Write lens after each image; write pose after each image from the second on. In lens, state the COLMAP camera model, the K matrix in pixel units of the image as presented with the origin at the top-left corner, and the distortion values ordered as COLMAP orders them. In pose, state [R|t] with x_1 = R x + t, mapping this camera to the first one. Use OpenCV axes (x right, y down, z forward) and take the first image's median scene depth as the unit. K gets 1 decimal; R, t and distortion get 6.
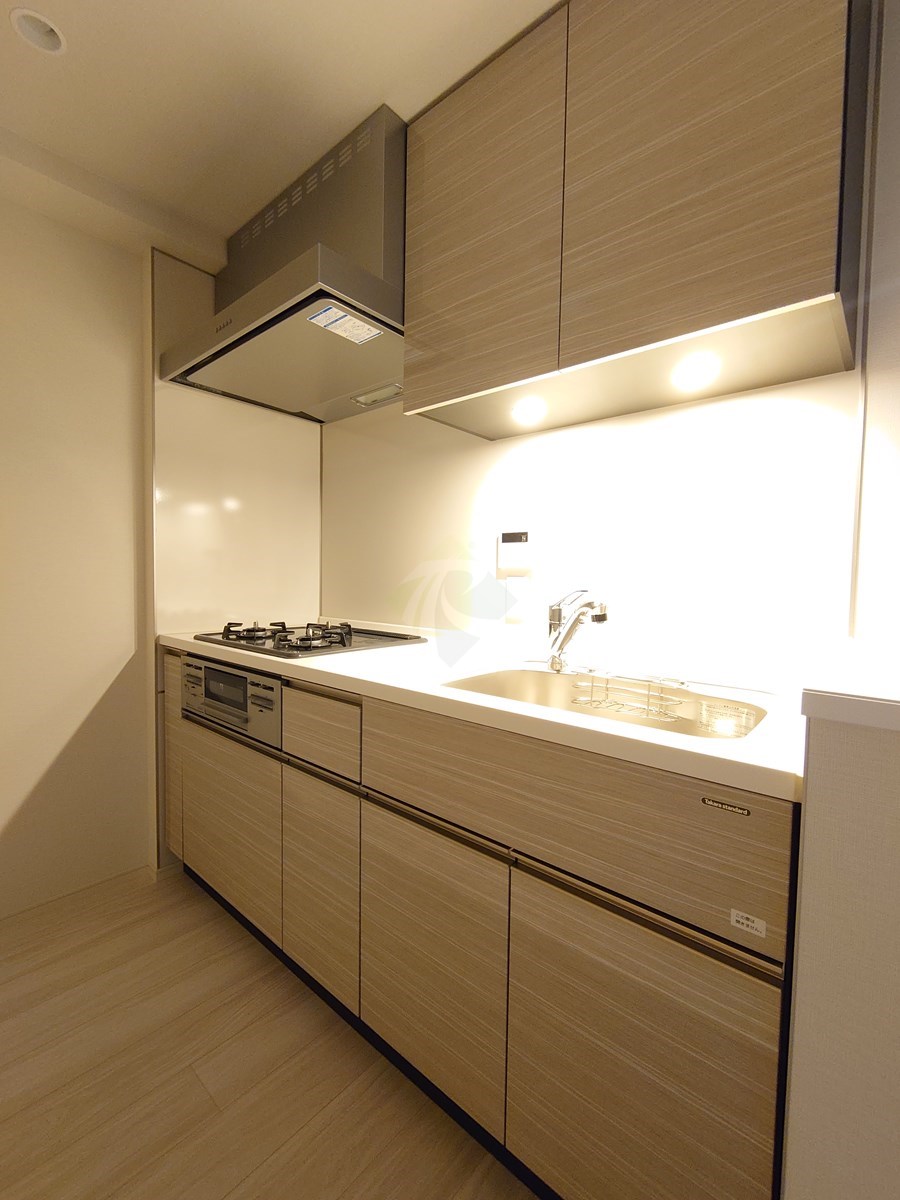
lens RADIAL K [[517.5, 0, 451.1], [0, 517.5, 602.9], [0, 0, 1]] dist [0.000192, -0.000193]
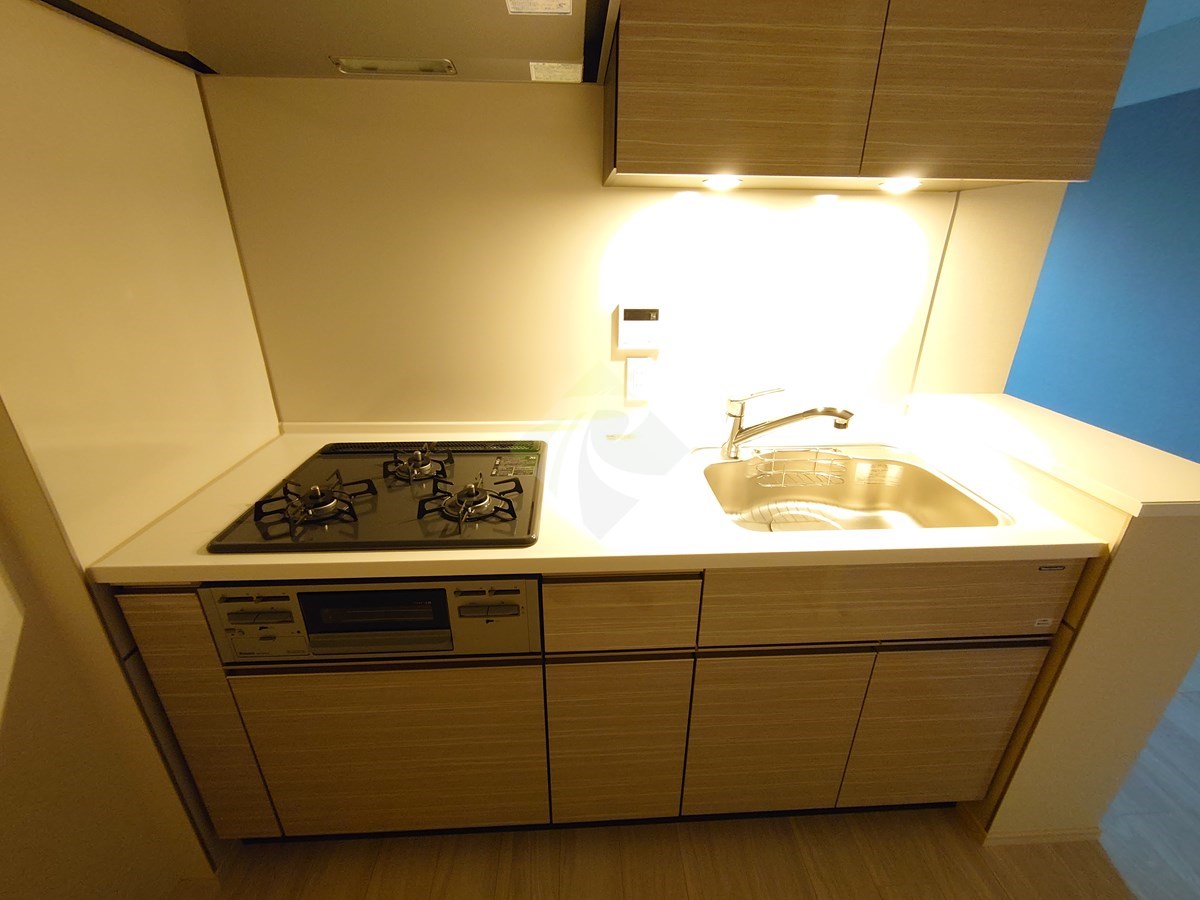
lens RADIAL K [[517.5, 0, 601.6], [0, 517.5, 450.7], [0, 0, 1]] dist [0.000192, -0.000193]
pose [[0.715933, -0.273794, 0.642243, -0.677286], [0.036396, 0.933282, 0.357295, -0.276236], [-0.697220, -0.232425, 0.678132, 0.471802]]
